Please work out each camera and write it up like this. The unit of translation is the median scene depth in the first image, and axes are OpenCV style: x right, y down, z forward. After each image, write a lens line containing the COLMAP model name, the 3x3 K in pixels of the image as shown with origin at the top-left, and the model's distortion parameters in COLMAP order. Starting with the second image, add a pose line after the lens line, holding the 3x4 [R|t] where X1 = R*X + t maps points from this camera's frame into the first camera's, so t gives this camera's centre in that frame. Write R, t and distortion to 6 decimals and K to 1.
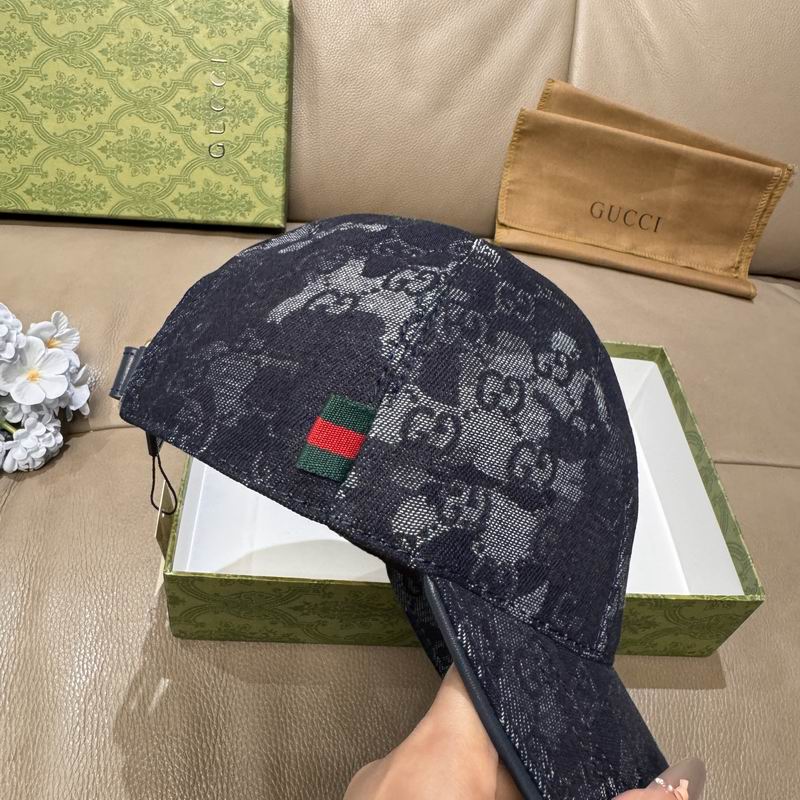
lens RADIAL K [[761.9, 0, 400.9], [0, 761.9, 348.9], [0, 0, 1]] dist [-0.027070, 0.000000]
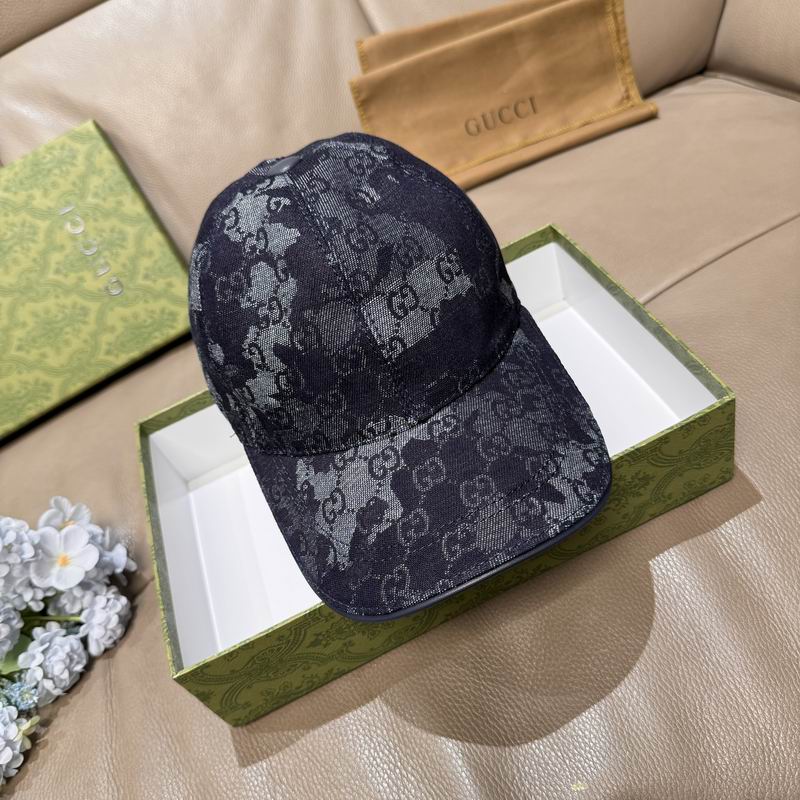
lens RADIAL K [[779.2, 0, 400.8], [0, 779.2, 399.1], [0, 0, 1]] dist [-0.042224, 0.000000]
pose [[0.837468, -0.545116, -0.038678, 0.031967], [0.545502, 0.838109, -0.000679, 0.068249], [0.032787, -0.020531, 0.999251, -0.006377]]
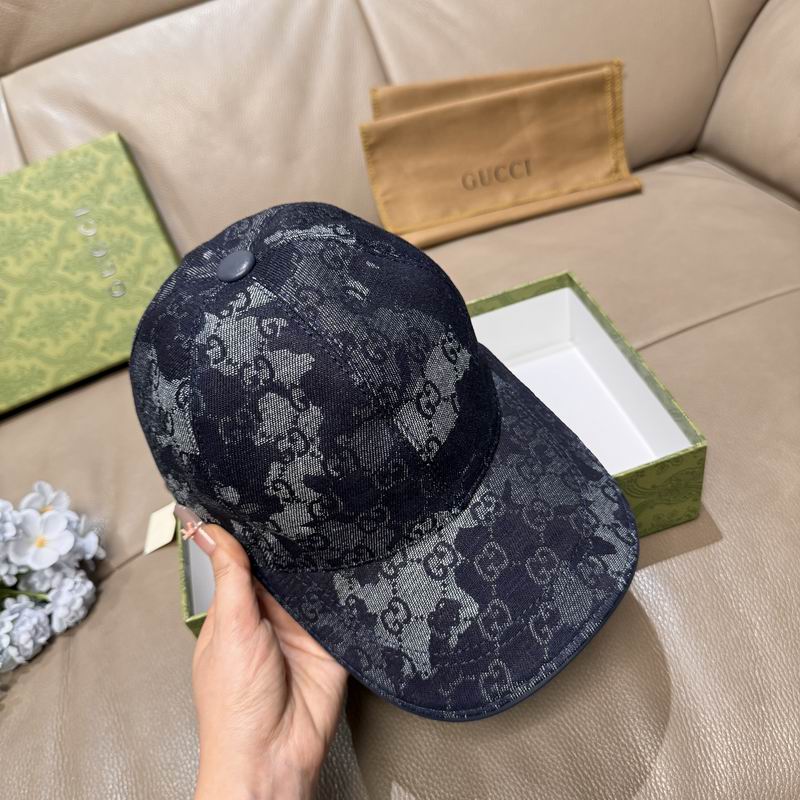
lens RADIAL K [[779.2, 0, 402.0], [0, 779.2, 390.3], [0, 0, 1]] dist [-0.042224, 0.000000]
pose [[0.897438, -0.441062, -0.008361, 0.062195], [0.440911, 0.897421, -0.015279, 0.058520], [0.014242, 0.010025, 0.999848, -0.076906]]
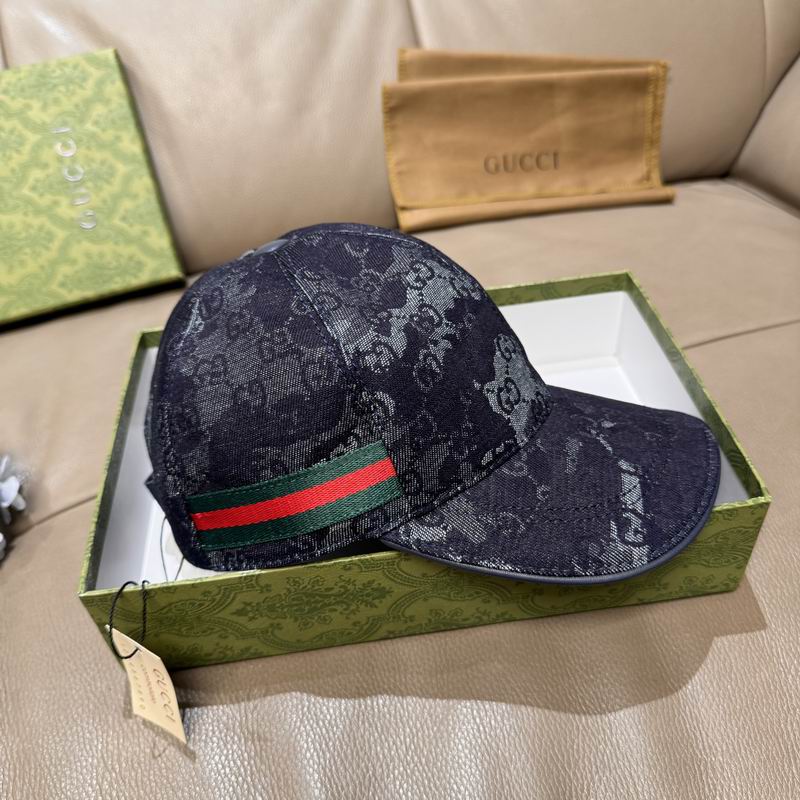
lens RADIAL K [[779.2, 0, 408.0], [0, 779.2, 399.5], [0, 0, 1]] dist [-0.042224, 0.000000]
pose [[0.945948, -0.320707, 0.048271, 0.015759], [0.322401, 0.946043, -0.032552, 0.108731], [-0.035227, 0.046355, 0.998304, 0.038798]]
